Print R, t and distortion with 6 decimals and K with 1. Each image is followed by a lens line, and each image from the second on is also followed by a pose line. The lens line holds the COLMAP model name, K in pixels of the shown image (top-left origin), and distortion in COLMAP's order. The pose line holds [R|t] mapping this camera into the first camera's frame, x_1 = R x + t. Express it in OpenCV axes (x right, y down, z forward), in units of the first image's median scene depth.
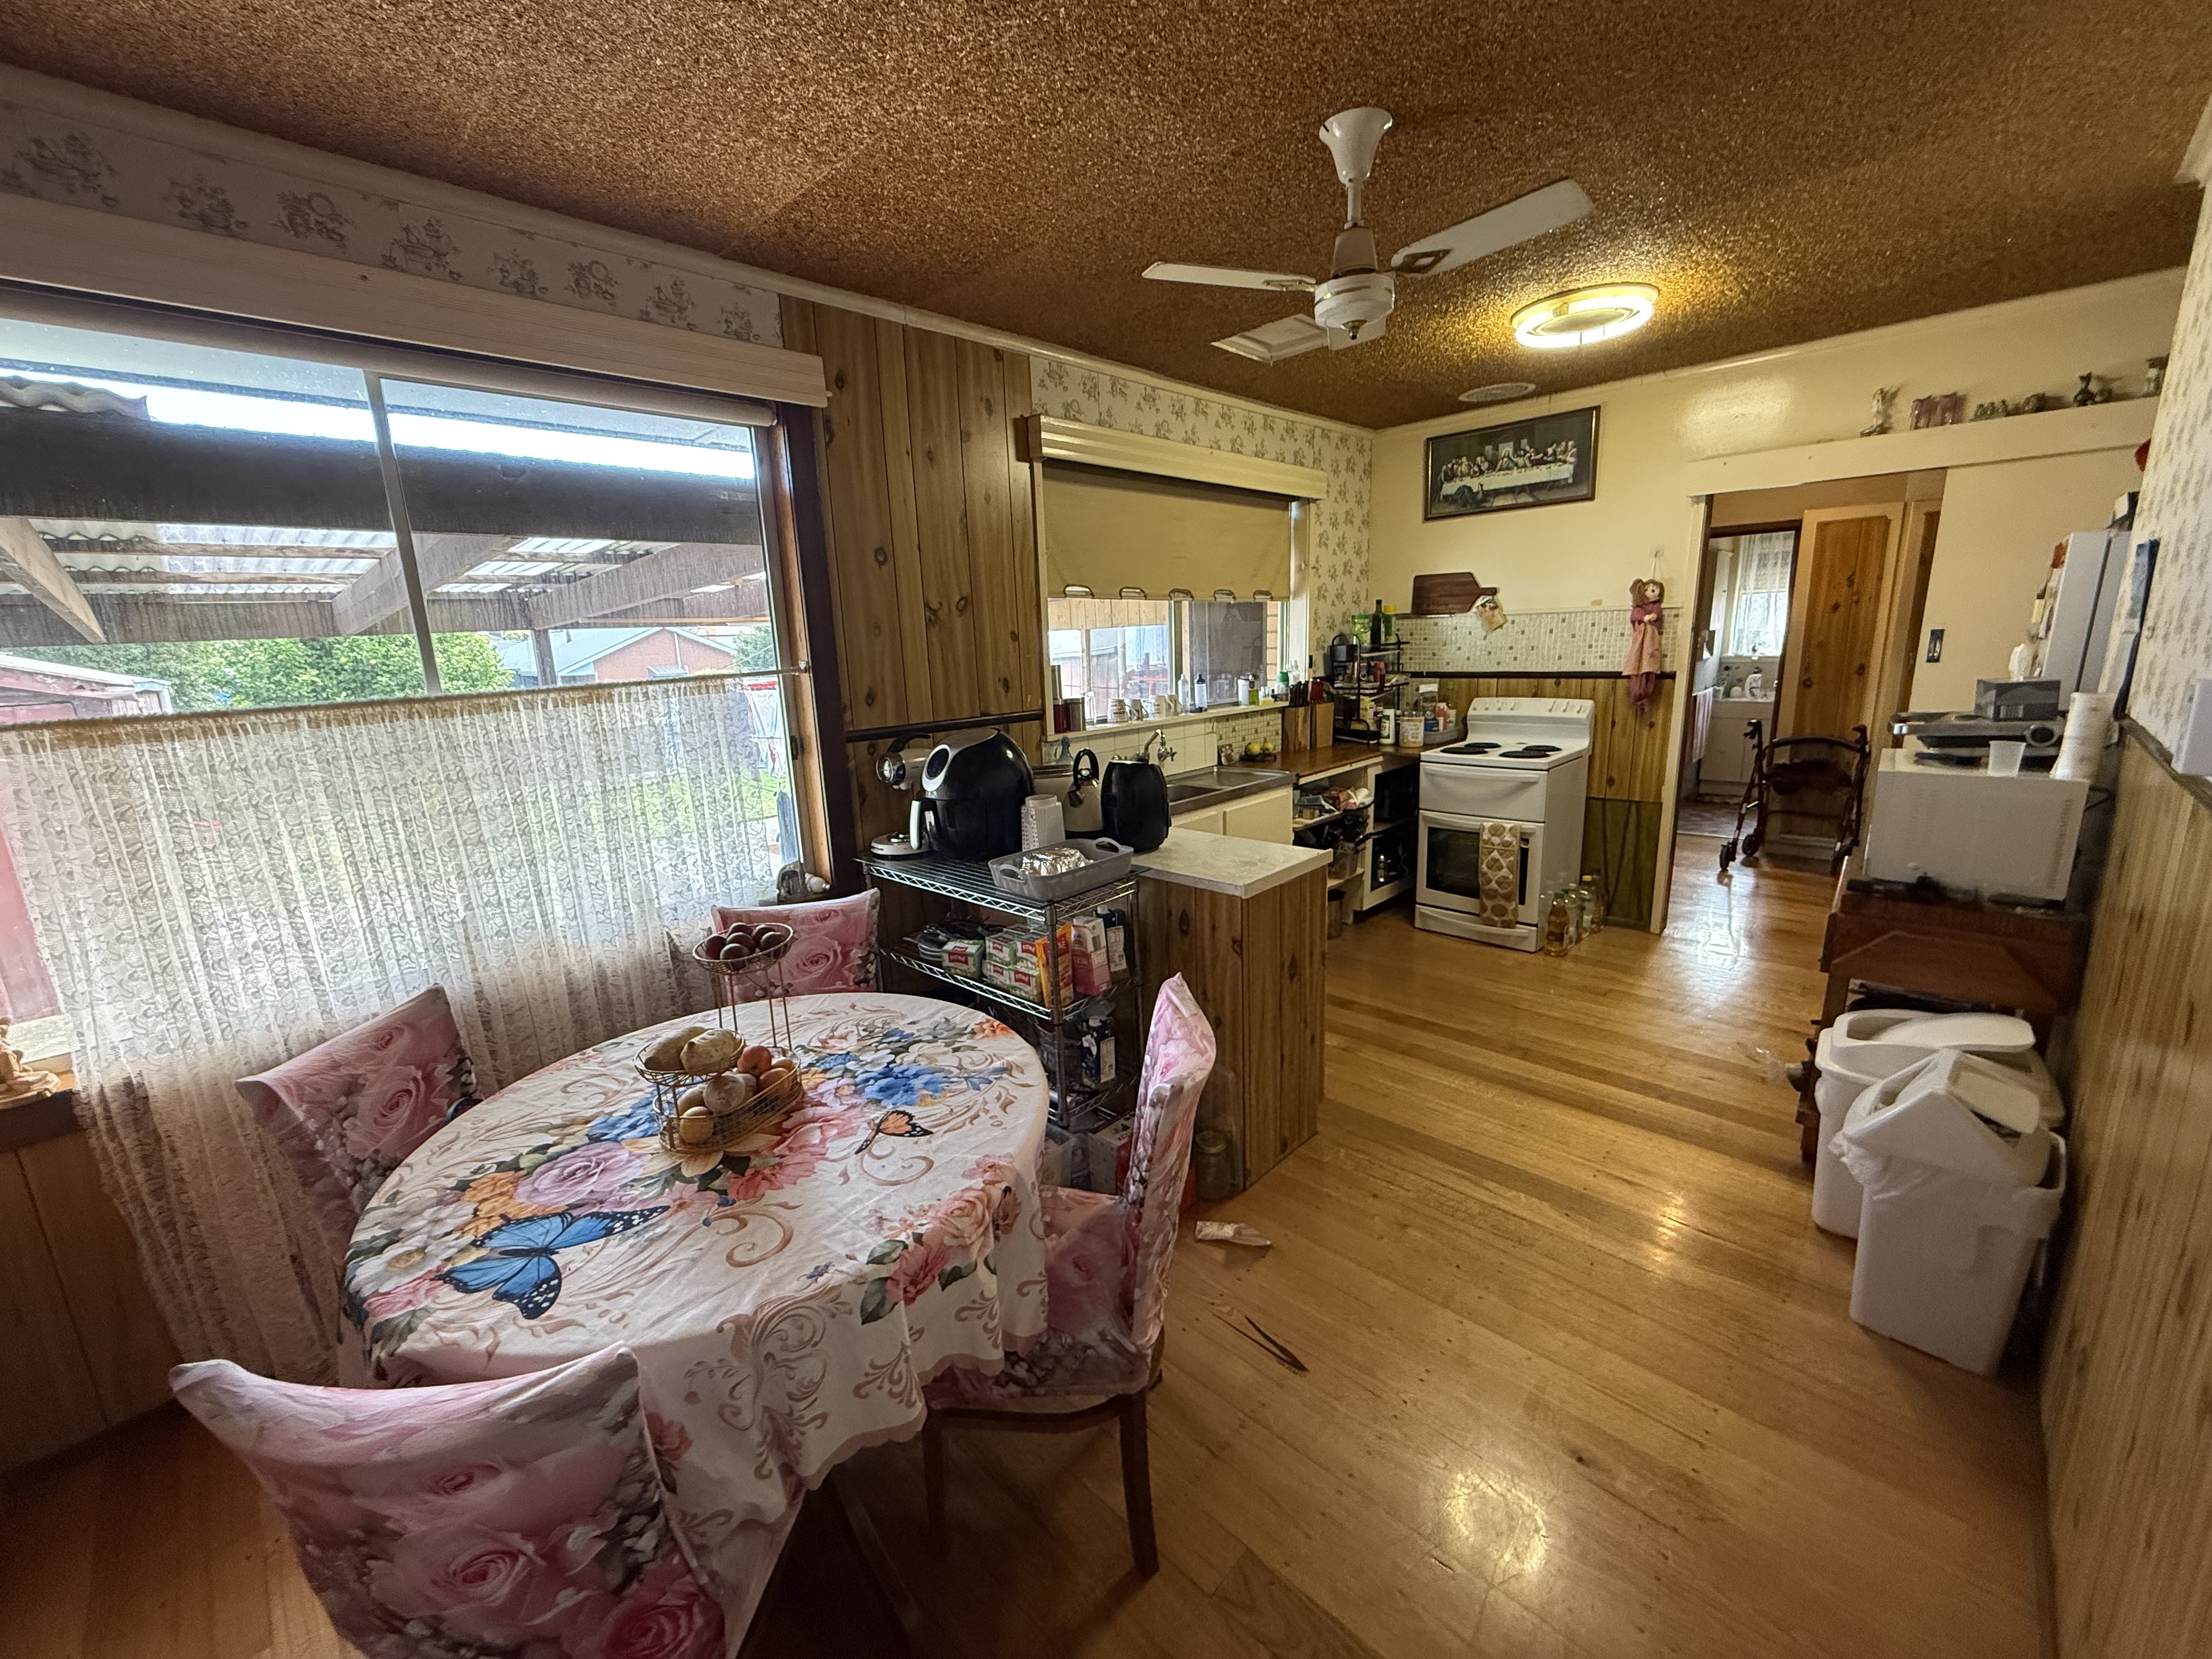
lens RADIAL K [[881.0, 0, 1095.9], [0, 881.0, 830.1], [0, 0, 1]] dist [0.000686, 0.000919]
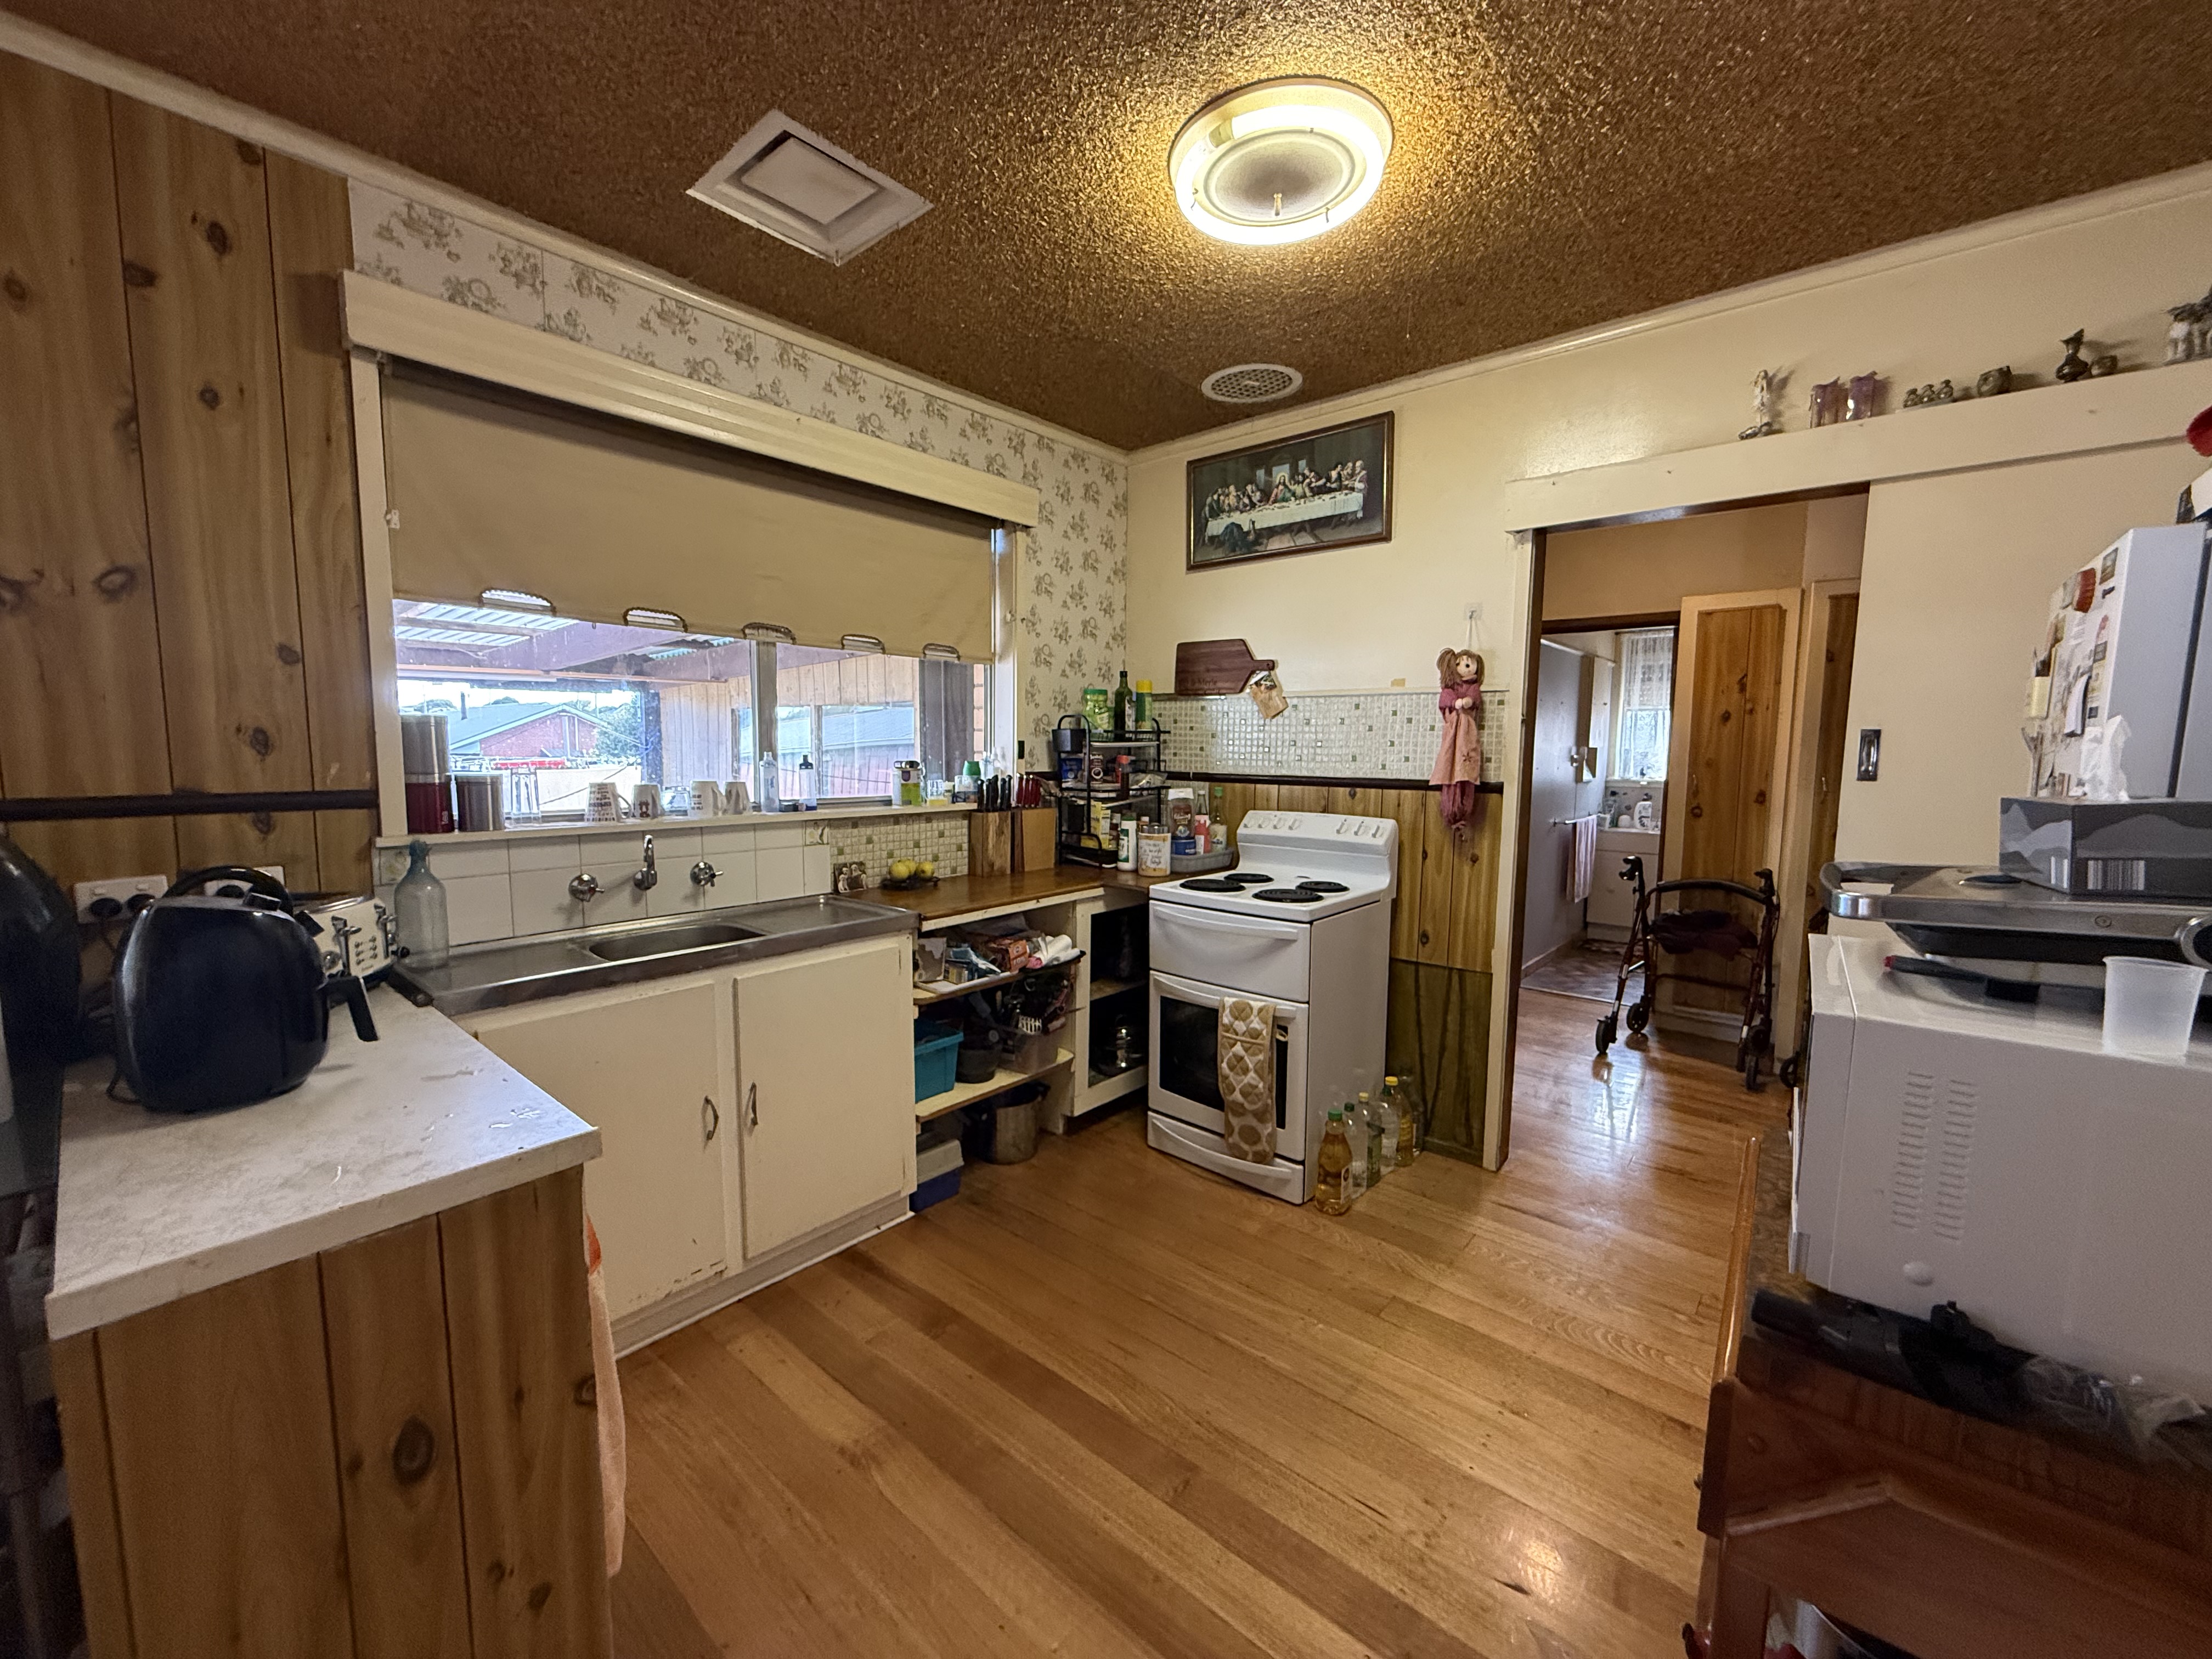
lens RADIAL K [[879.9, 0, 1094.0], [0, 879.9, 833.1], [0, 0, 1]] dist [0.000005, 0.000158]
pose [[0.997395, 0.041444, 0.059033, 0.278509], [-0.034253, 0.992422, -0.118004, -0.045688], [-0.063476, 0.115674, 0.991257, 0.320275]]
